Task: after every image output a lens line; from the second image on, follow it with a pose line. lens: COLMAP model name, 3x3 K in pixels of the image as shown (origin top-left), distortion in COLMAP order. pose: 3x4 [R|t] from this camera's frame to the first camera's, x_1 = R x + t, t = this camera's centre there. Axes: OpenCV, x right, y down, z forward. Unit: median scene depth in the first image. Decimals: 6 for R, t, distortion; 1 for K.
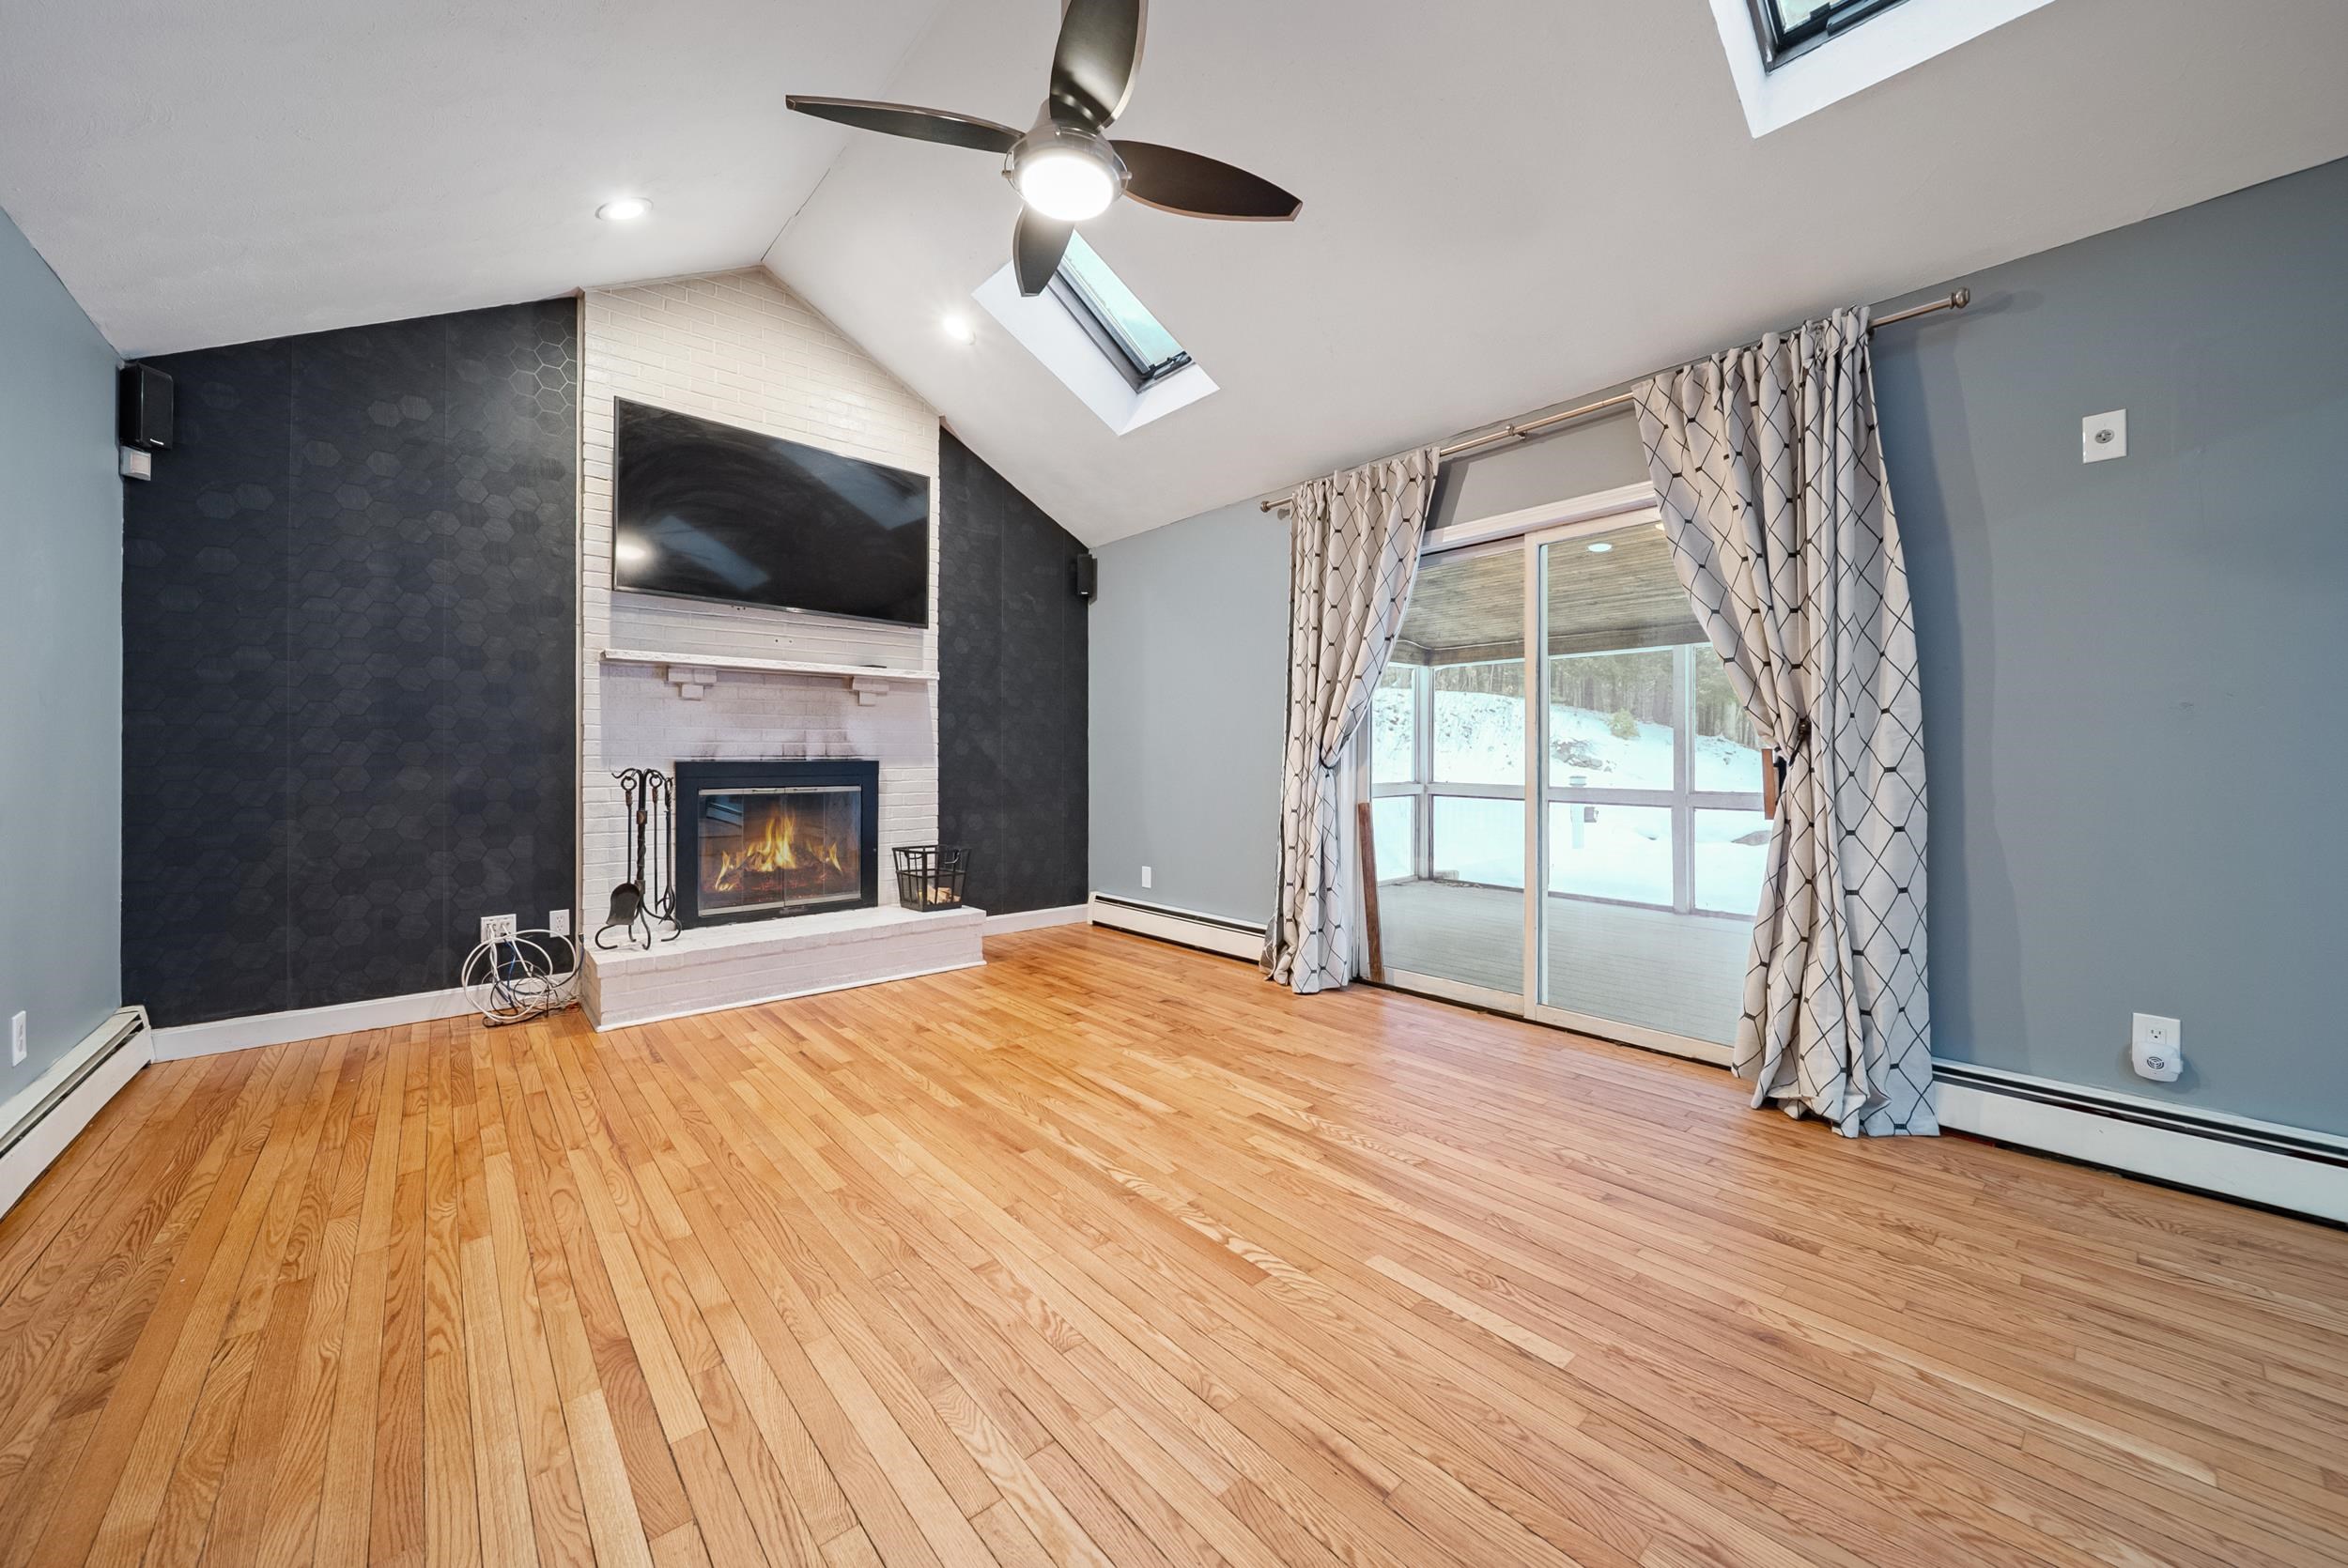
lens RADIAL K [[841.8, 0, 1194.4], [0, 841.8, 756.3], [0, 0, 1]] dist [-0.000164, -0.000056]
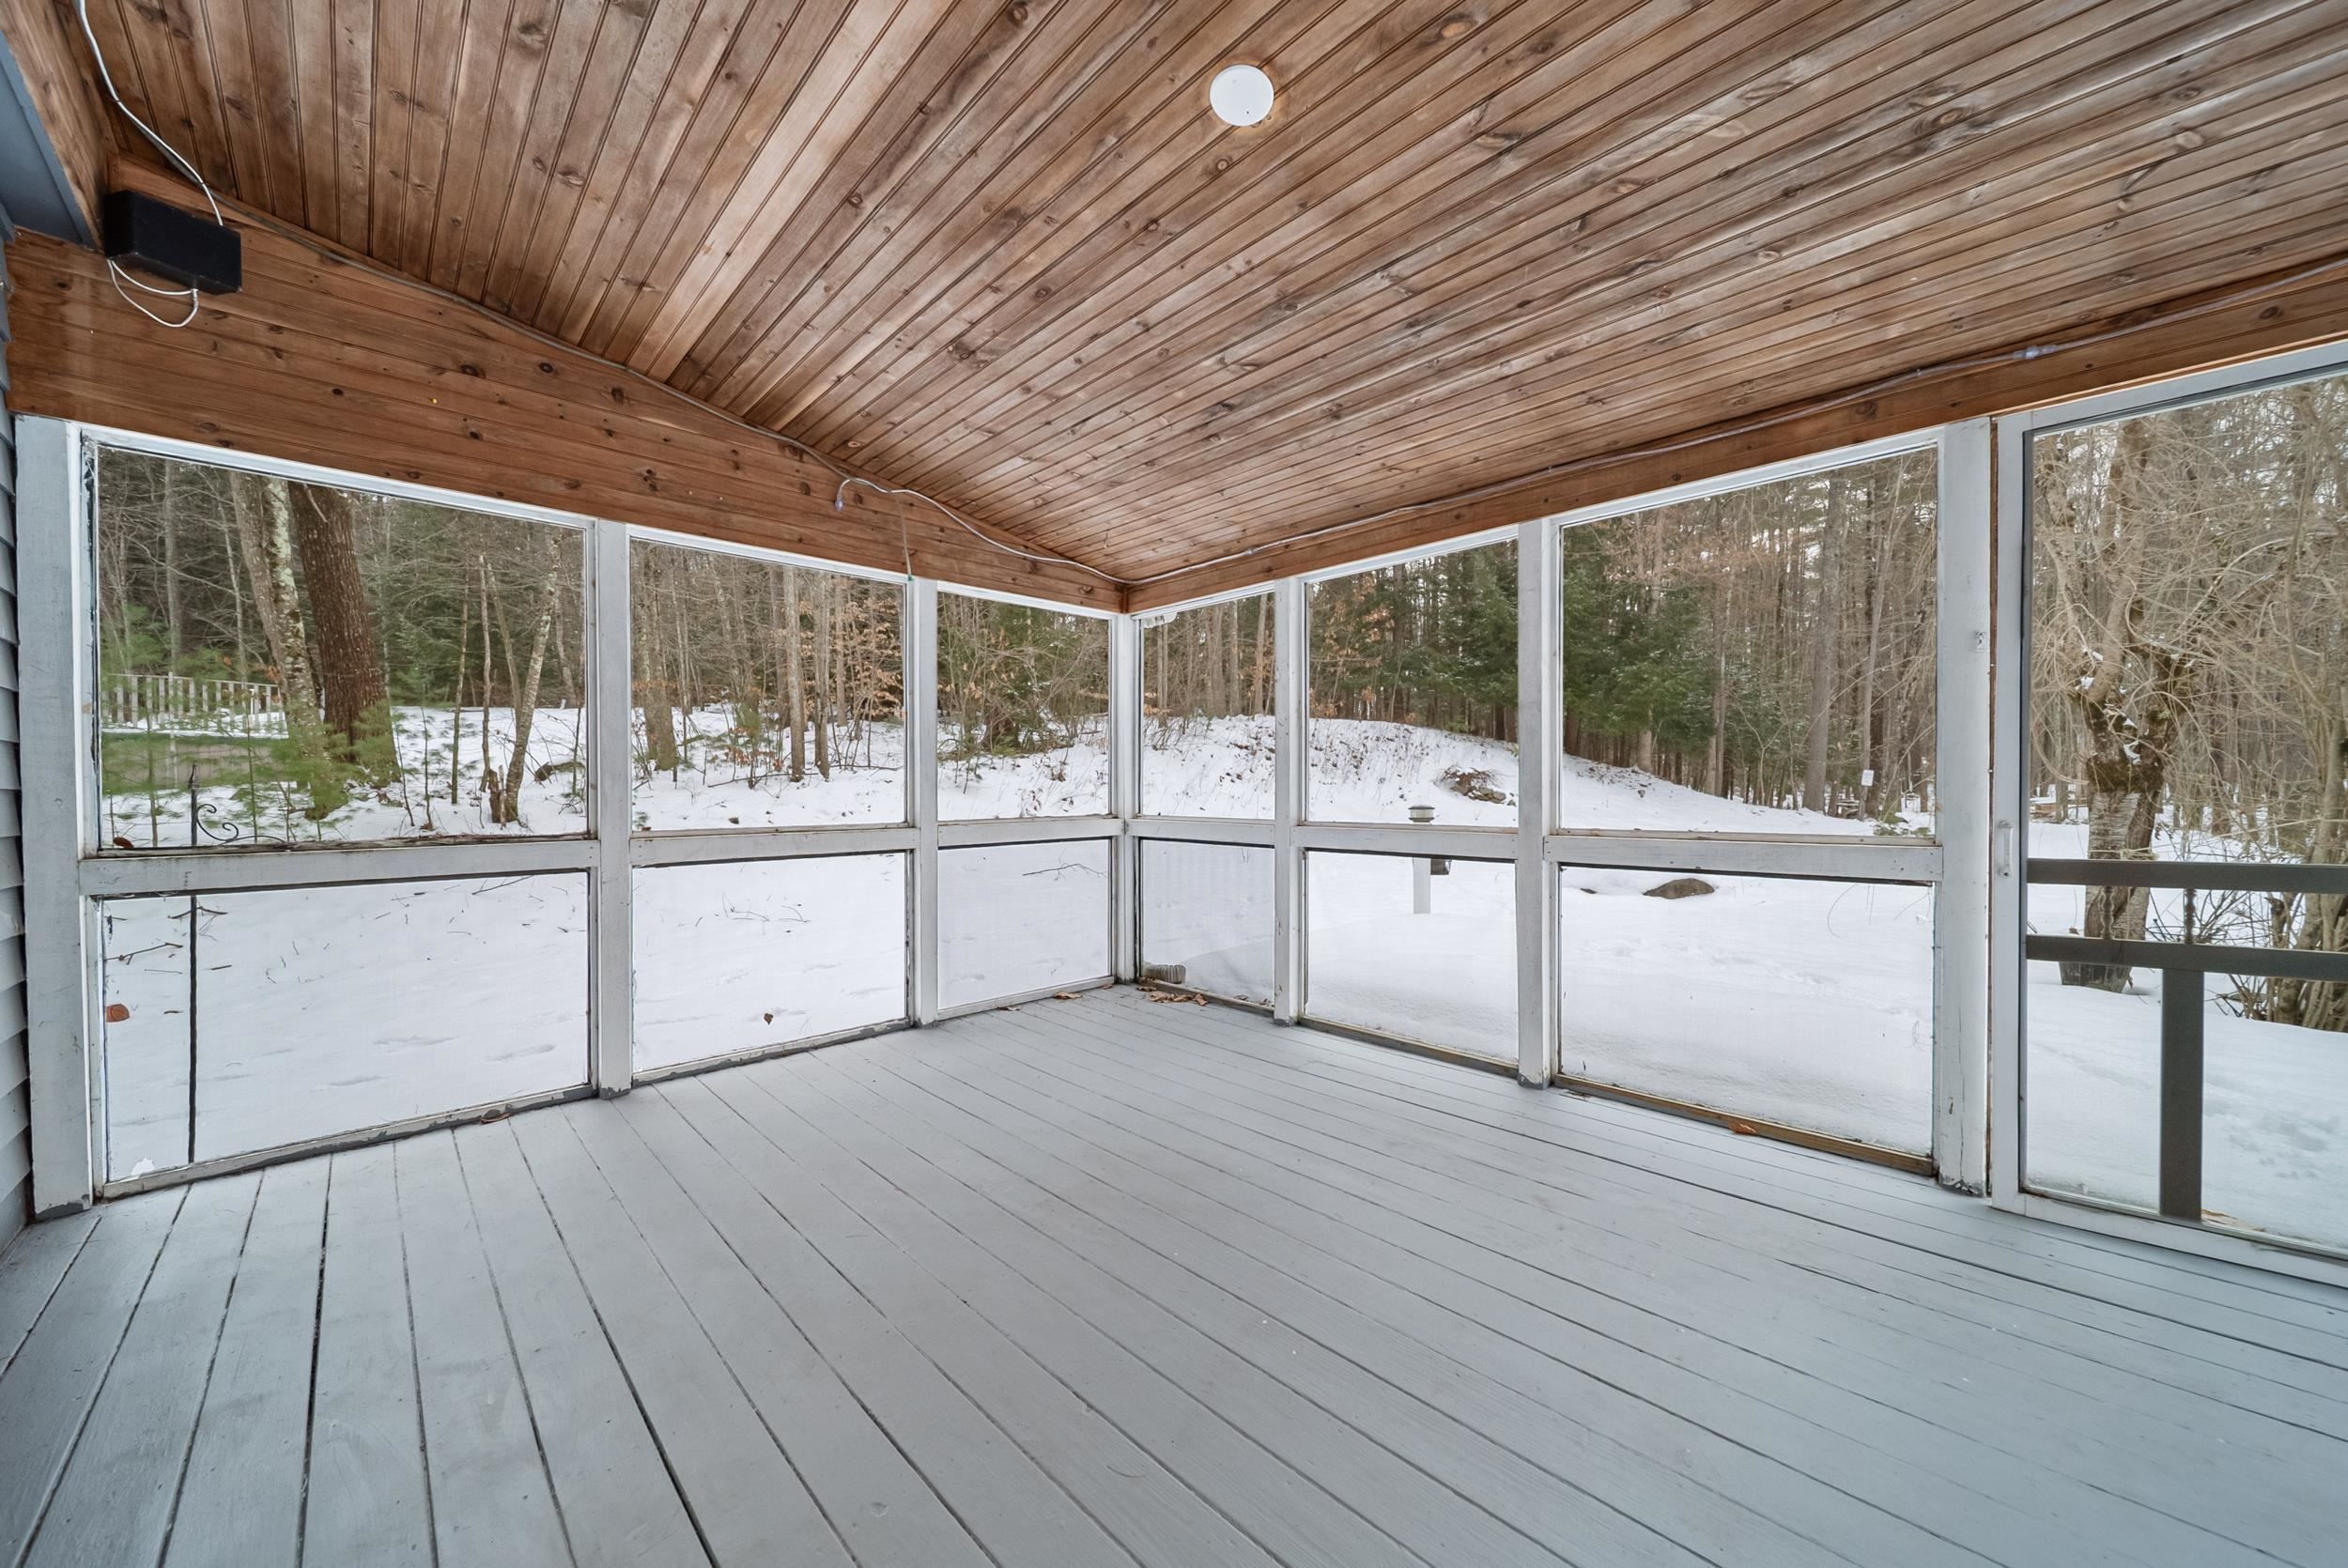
lens RADIAL K [[821.1, 0, 1179.5], [0, 821.1, 788.8], [0, 0, 1]] dist [0.000662, -0.001988]
pose [[0.998792, -0.002785, 0.049052, 0.099515], [0.003158, 0.999967, -0.007539, 0.005898], [-0.049029, 0.007684, 0.998768, 0.152284]]
